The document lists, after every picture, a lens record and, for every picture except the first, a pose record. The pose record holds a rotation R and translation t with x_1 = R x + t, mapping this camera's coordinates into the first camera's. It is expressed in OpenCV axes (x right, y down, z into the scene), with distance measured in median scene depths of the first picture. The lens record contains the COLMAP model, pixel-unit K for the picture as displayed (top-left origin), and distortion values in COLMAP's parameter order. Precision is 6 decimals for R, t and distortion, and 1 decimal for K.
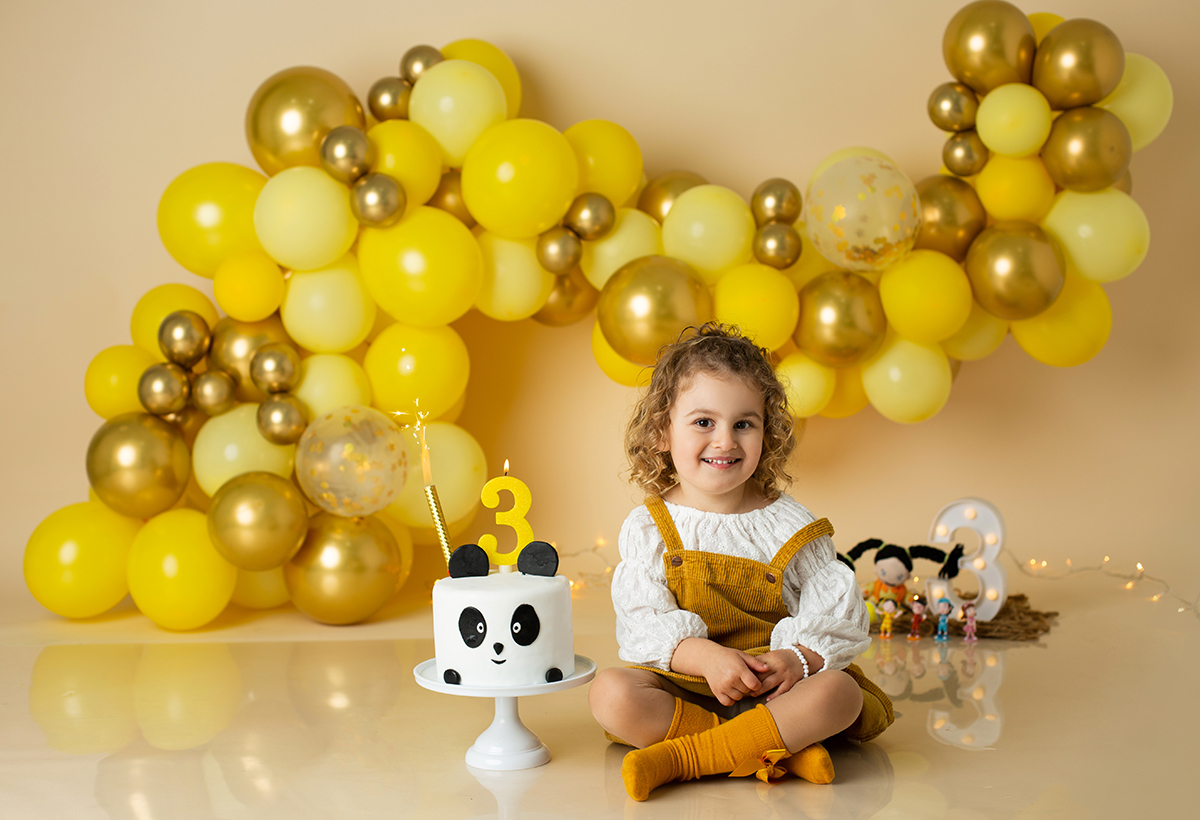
lens RADIAL K [[1706.9, 0, 596.3], [0, 1706.9, 409.8], [0, 0, 1]] dist [-0.132899, 0.008858]
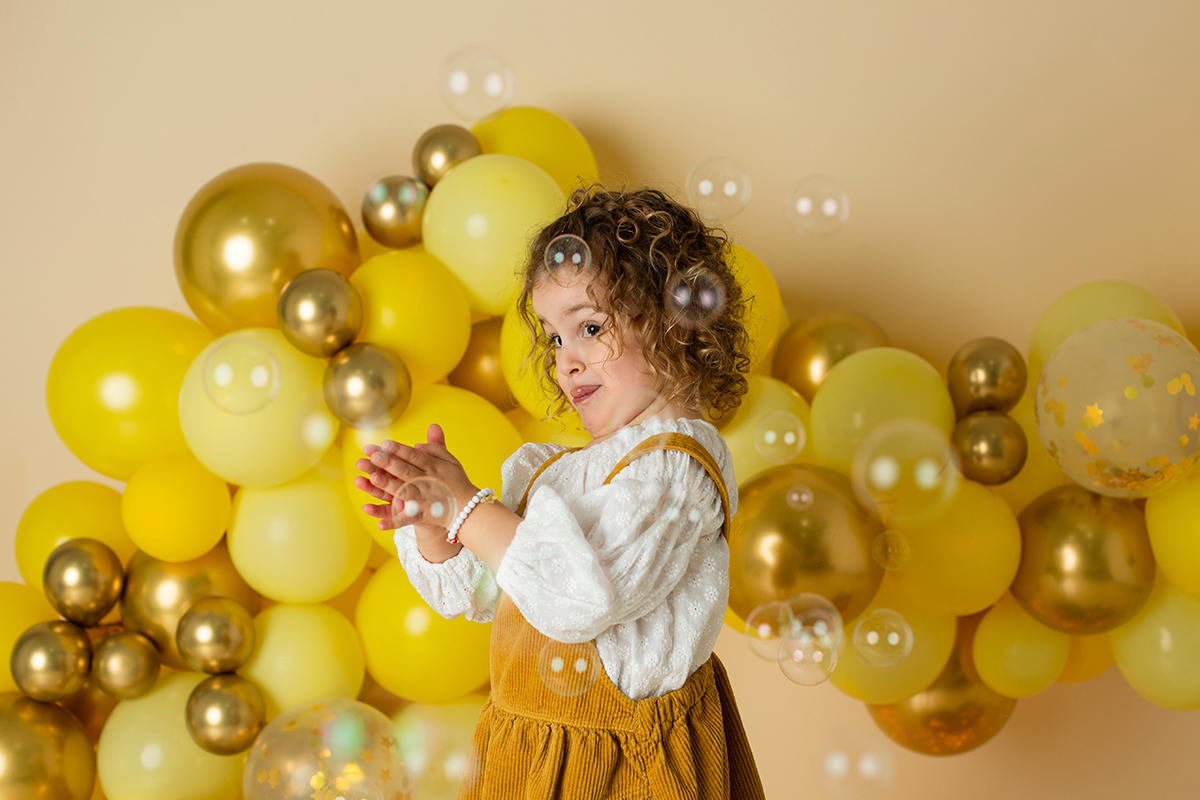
lens RADIAL K [[1825.4, 0, 618.4], [0, 1825.4, 401.9], [0, 0, 1]] dist [-0.145630, 0.065803]
pose [[0.998239, 0.009975, -0.058484, 0.006476], [-0.008239, 0.999520, 0.029852, -0.136224], [0.058754, -0.029317, 0.997842, 0.314041]]
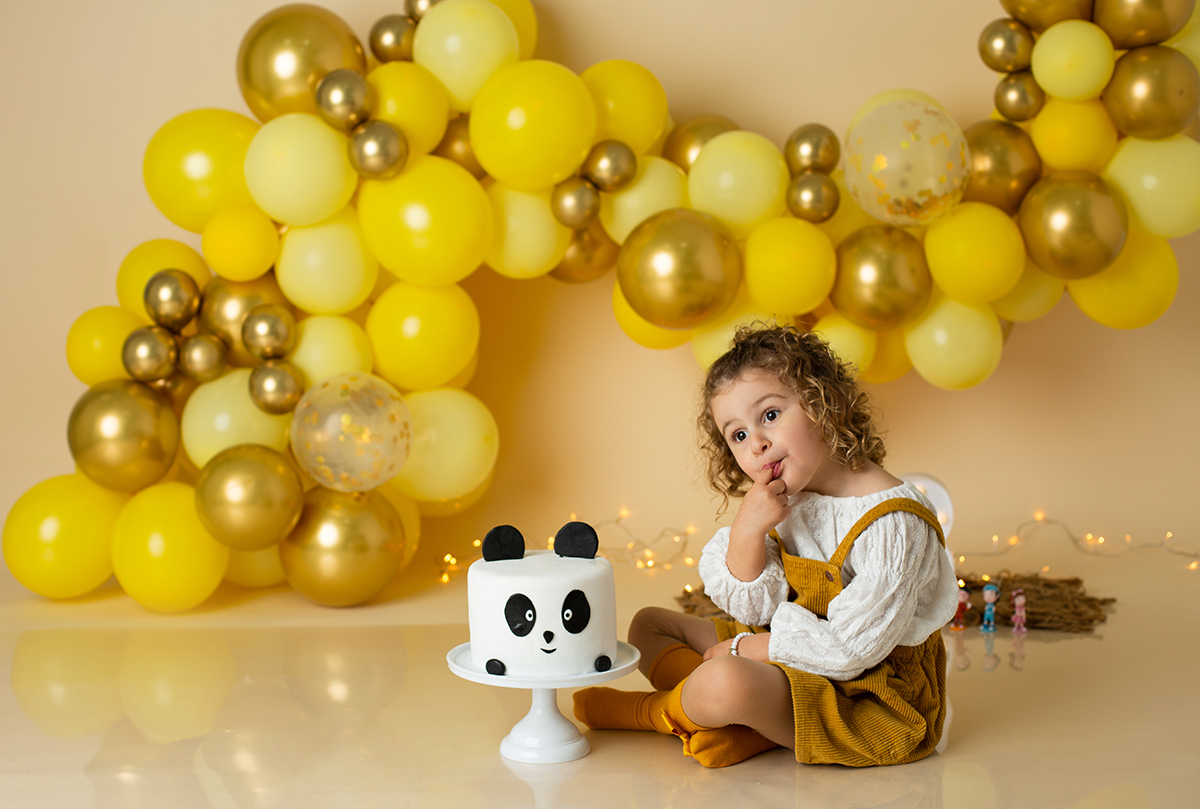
lens RADIAL K [[1745.4, 0, 593.3], [0, 1745.4, 412.3], [0, 0, 1]] dist [-0.136262, 0.054327]
pose [[0.999560, 0.002010, -0.029587, 0.016197], [-0.000815, 0.999185, 0.040362, -0.018795], [0.029644, -0.040321, 0.998747, 0.056387]]
